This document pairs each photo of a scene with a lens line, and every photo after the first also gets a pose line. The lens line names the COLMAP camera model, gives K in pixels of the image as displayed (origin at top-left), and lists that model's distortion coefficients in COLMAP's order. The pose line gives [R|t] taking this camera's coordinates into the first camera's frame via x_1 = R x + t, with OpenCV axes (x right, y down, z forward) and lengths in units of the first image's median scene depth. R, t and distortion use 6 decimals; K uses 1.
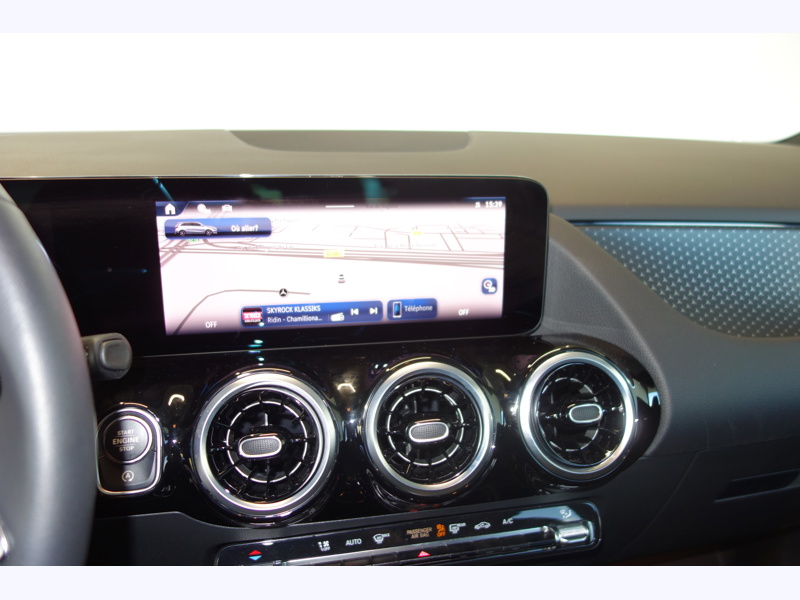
lens RADIAL K [[661.7, 0, 400.0], [0, 661.7, 300.0], [0, 0, 1]] dist [-0.004280, -0.001833]
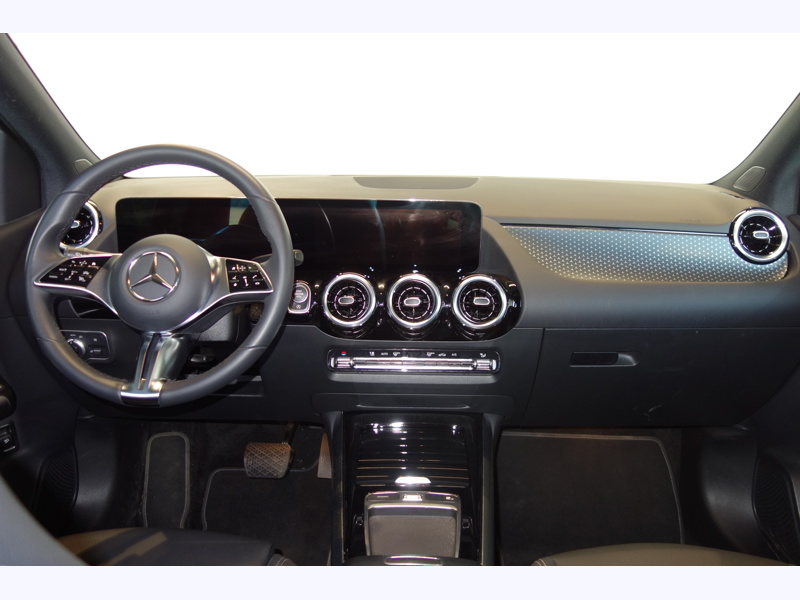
lens RADIAL K [[661.7, 0, 400.0], [0, 661.7, 300.0], [0, 0, 1]] dist [-0.004280, -0.001833]
pose [[0.980781, 0.053097, -0.187747, 0.418071], [-0.058610, 0.997994, -0.023930, 0.226197], [0.186100, 0.034474, 0.981926, -1.321635]]
